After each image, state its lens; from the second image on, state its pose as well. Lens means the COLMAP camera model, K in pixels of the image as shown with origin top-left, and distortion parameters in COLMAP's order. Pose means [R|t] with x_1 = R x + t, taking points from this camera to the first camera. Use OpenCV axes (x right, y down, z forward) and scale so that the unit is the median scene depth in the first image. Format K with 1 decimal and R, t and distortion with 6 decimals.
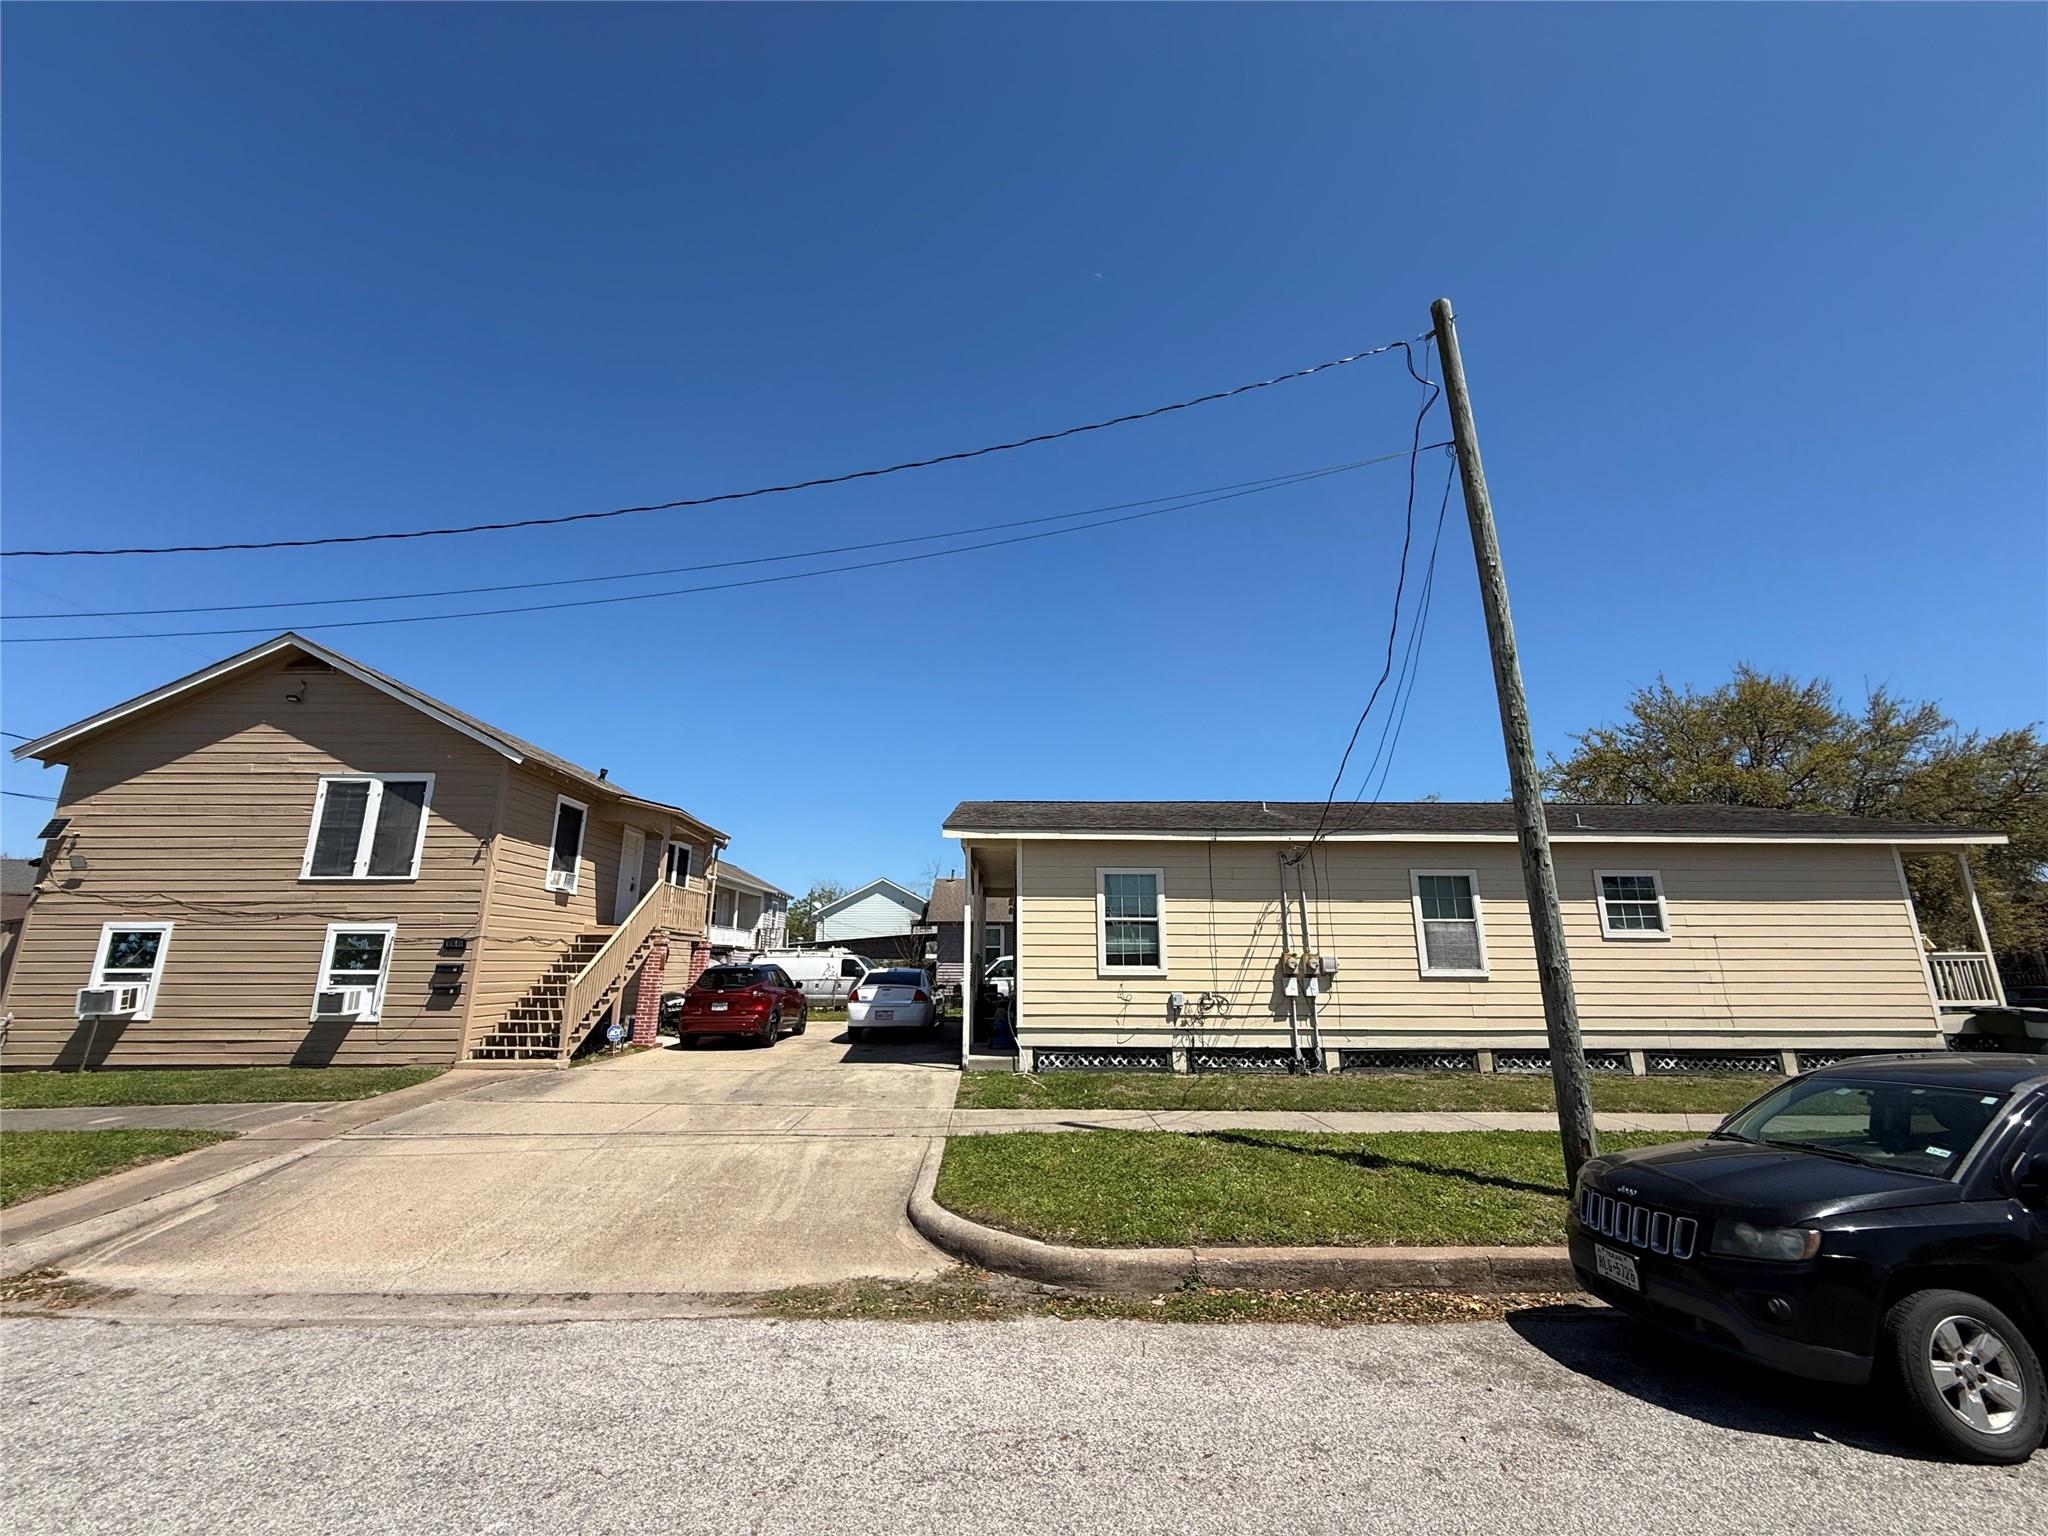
lens RADIAL K [[816.1, 0, 1013.2], [0, 816.1, 762.2], [0, 0, 1]] dist [-0.000084, 0.000658]
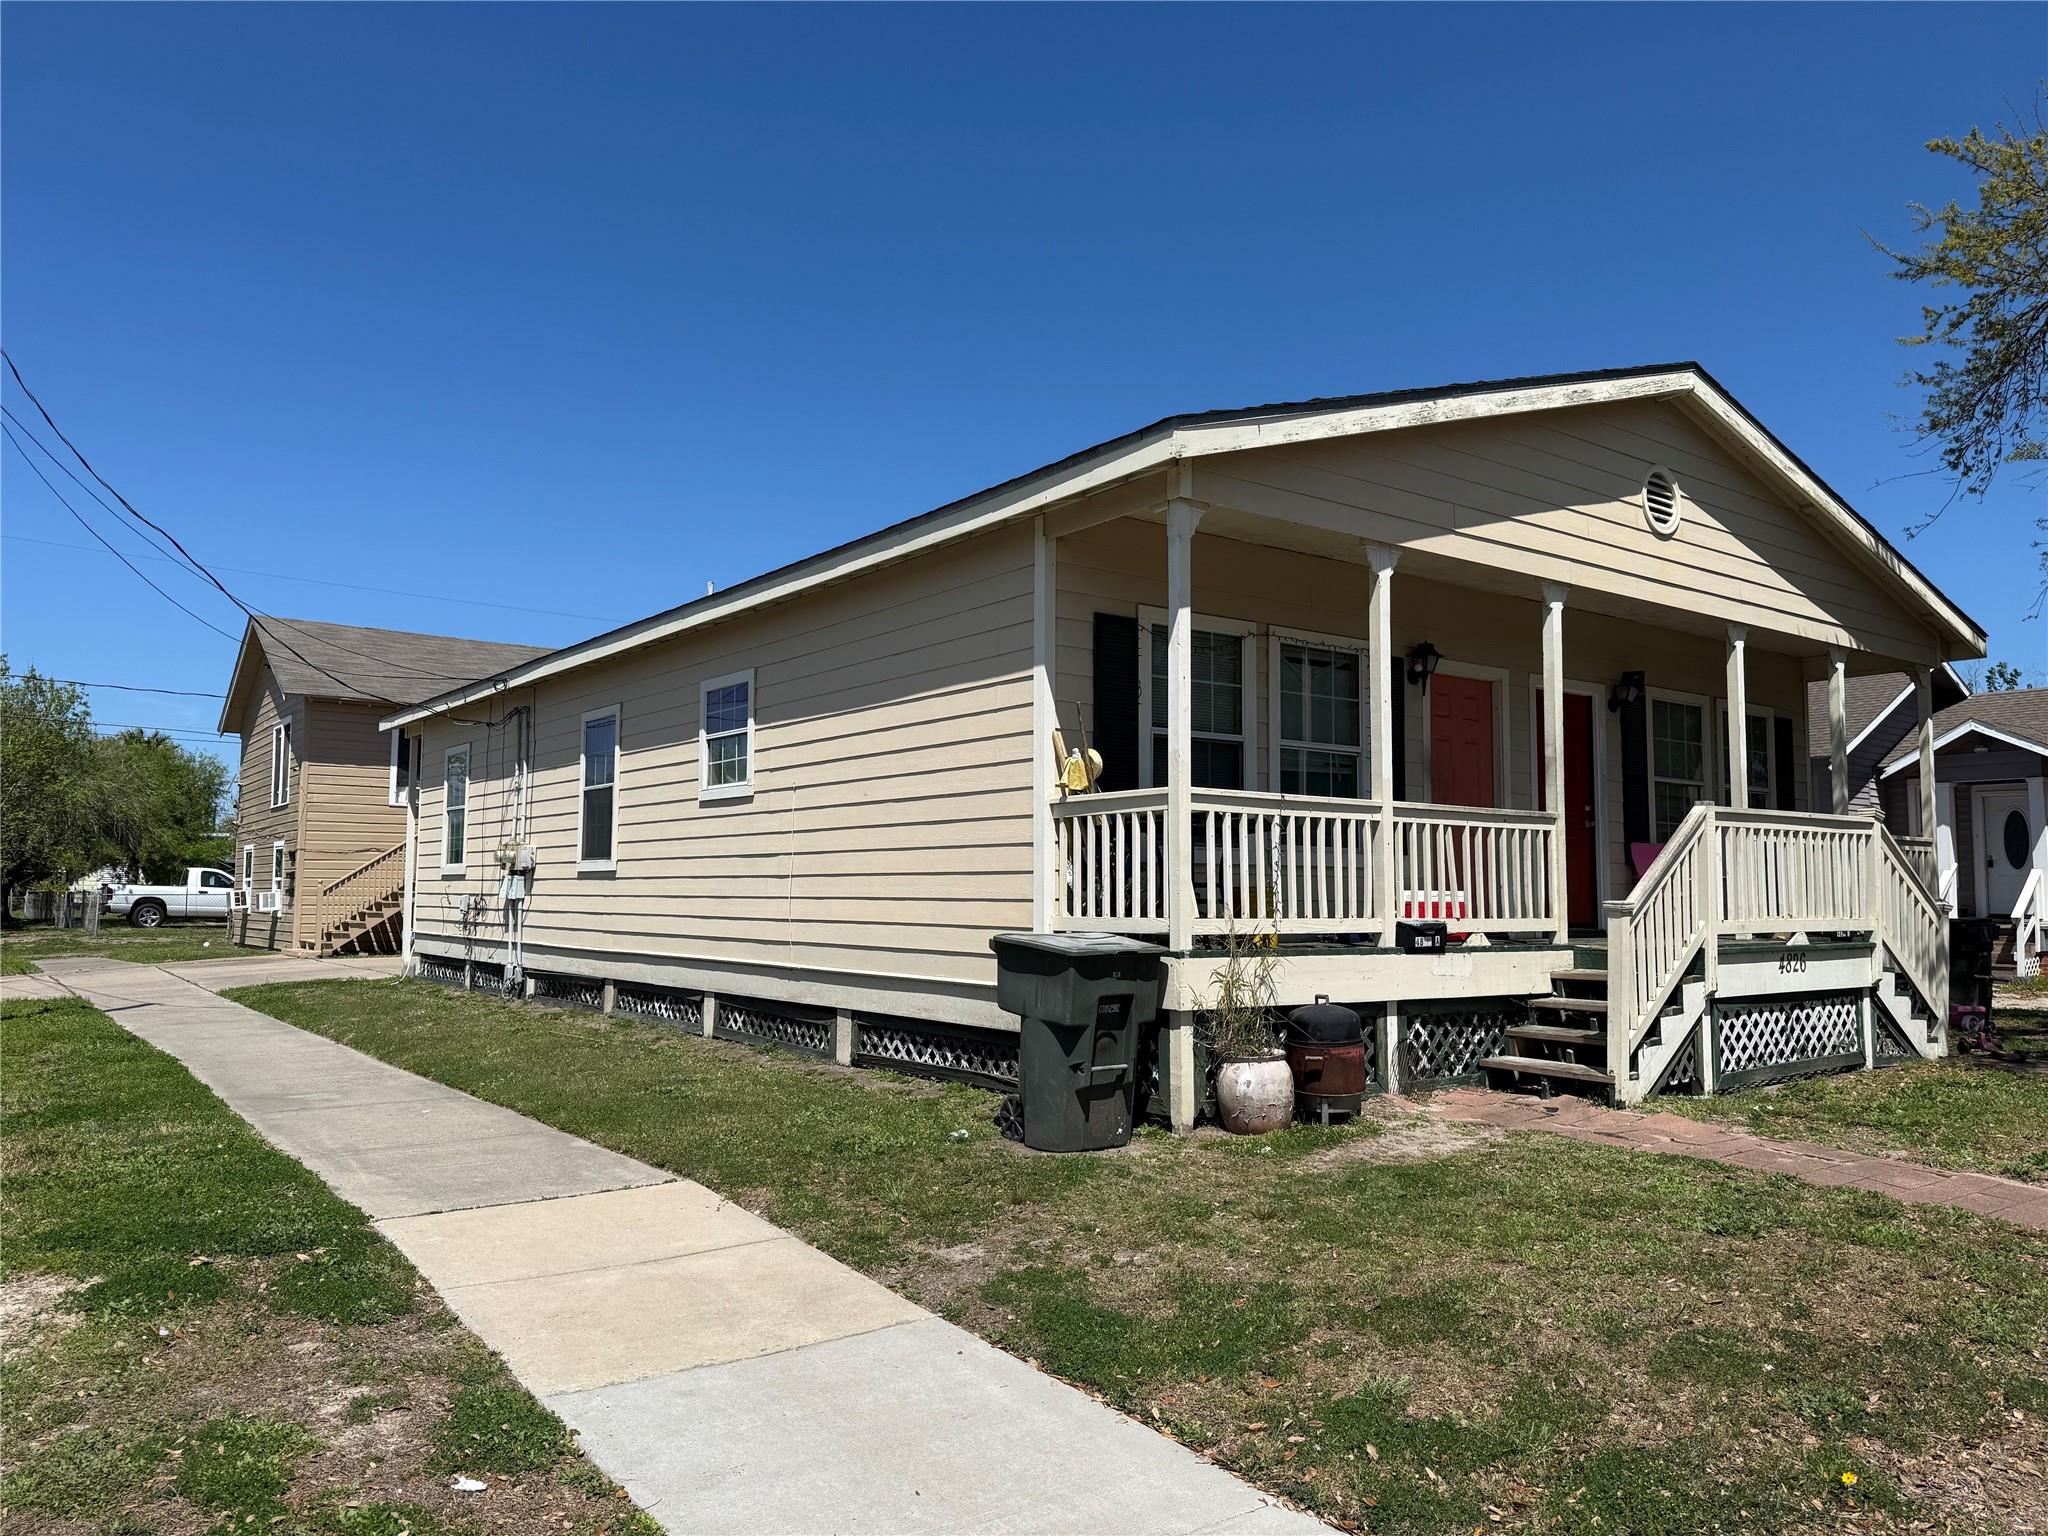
lens RADIAL K [[1437.2, 0, 1016.3], [0, 1437.2, 762.3], [0, 0, 1]] dist [0.036160, -0.036950]
pose [[0.590255, -0.073033, -0.803906, 1.452120], [0.195175, 0.979262, 0.054341, 0.156180], [0.783266, -0.188978, 0.592268, 0.517100]]
